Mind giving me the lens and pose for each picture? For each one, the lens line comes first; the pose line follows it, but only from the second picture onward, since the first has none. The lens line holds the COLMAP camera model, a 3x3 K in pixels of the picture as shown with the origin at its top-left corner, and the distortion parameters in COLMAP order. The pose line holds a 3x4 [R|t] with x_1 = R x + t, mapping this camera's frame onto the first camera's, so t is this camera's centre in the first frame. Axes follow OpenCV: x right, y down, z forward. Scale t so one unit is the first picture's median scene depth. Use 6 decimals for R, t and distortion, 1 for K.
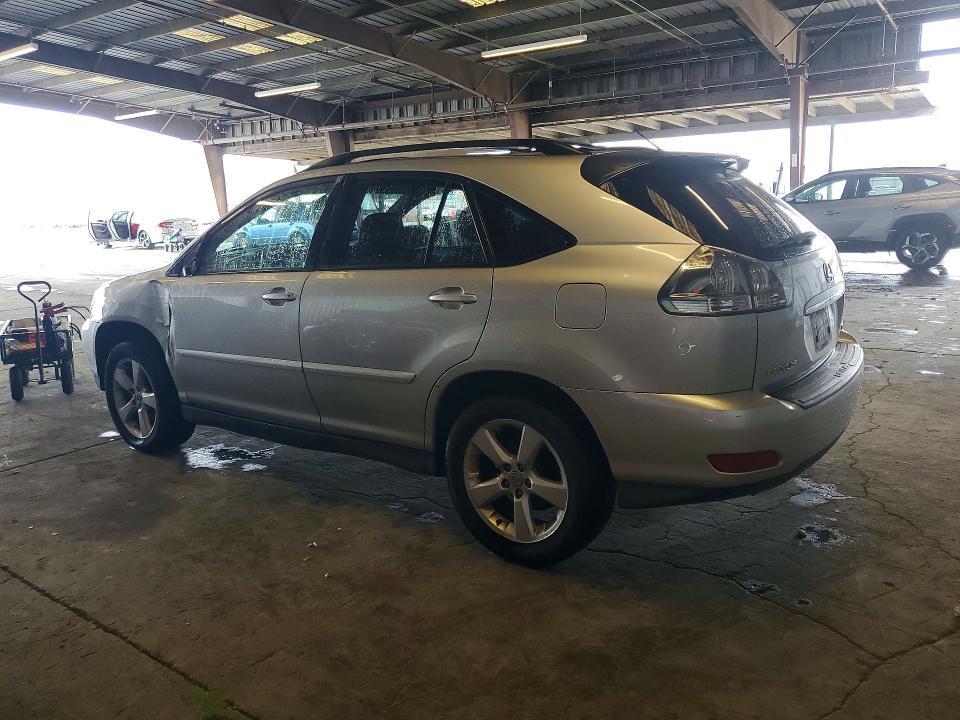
lens RADIAL K [[726.0, 0, 480.0], [0, 726.0, 360.0], [0, 0, 1]] dist [0.008793, 0.006697]
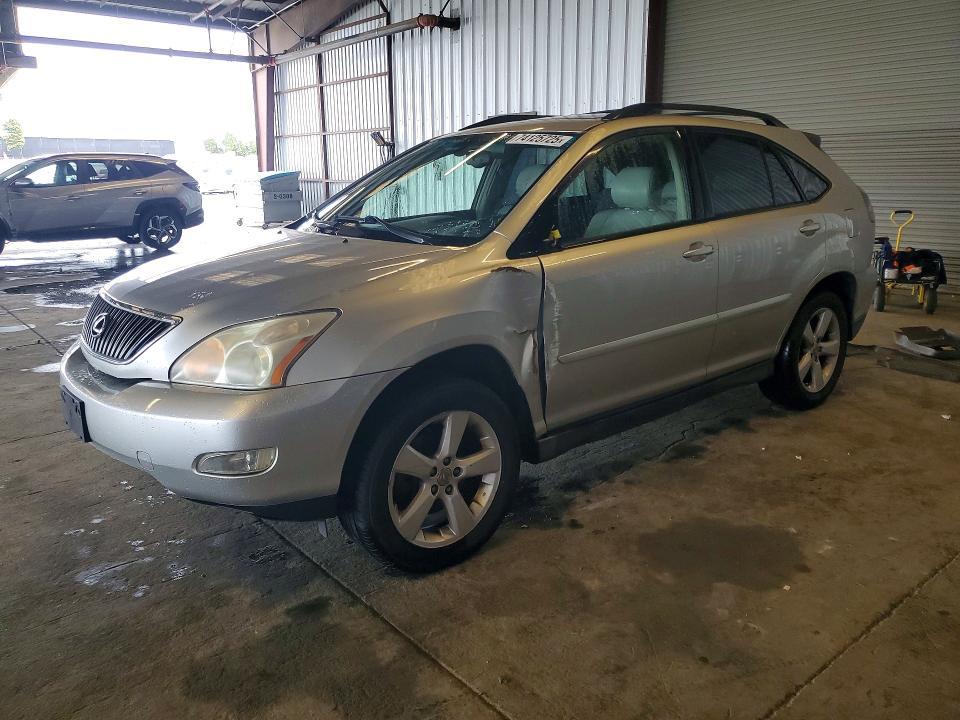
lens RADIAL K [[726.0, 0, 480.0], [0, 726.0, 360.0], [0, 0, 1]] dist [0.008793, 0.006697]
pose [[0.255907, -0.210149, 0.943583, -1.304325], [0.205821, 0.965550, 0.159221, -0.163678], [-0.944537, 0.153464, 0.290344, 1.043044]]
